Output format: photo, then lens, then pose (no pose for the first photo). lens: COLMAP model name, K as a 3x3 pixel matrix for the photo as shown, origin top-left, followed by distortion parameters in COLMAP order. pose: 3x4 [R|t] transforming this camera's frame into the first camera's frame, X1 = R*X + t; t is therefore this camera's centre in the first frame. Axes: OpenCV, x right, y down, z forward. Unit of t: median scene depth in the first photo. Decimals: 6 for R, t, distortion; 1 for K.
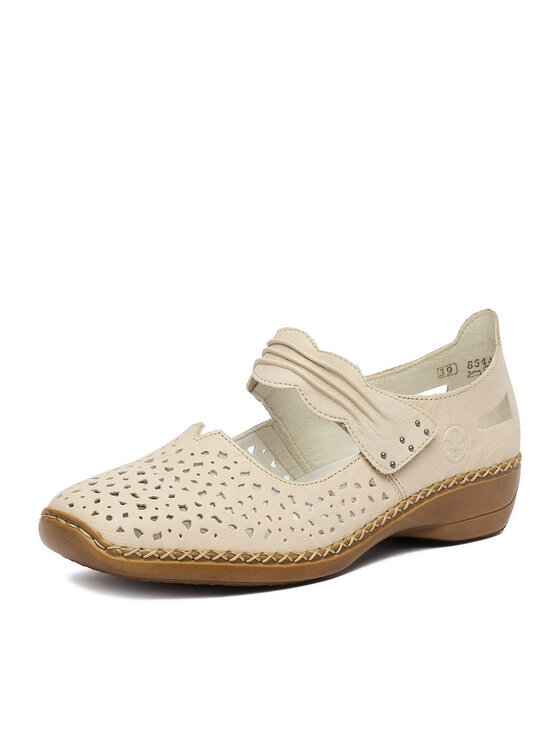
lens RADIAL K [[1674.2, 0, 280.0], [0, 1674.2, 373.0], [0, 0, 1]] dist [-0.036191, -0.066892]
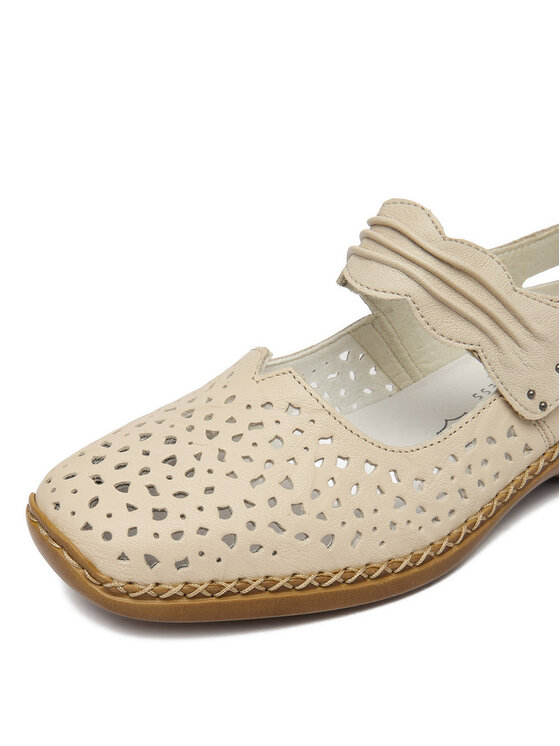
lens RADIAL K [[683.5, 0, 280.0], [0, 683.5, 373.0], [0, 0, 1]] dist [-0.005920, 0.002508]
pose [[0.988373, 0.037012, -0.147472, 0.000510], [0.015896, 0.939449, 0.342320, -0.057802], [0.151212, -0.340684, 0.927938, 0.734149]]
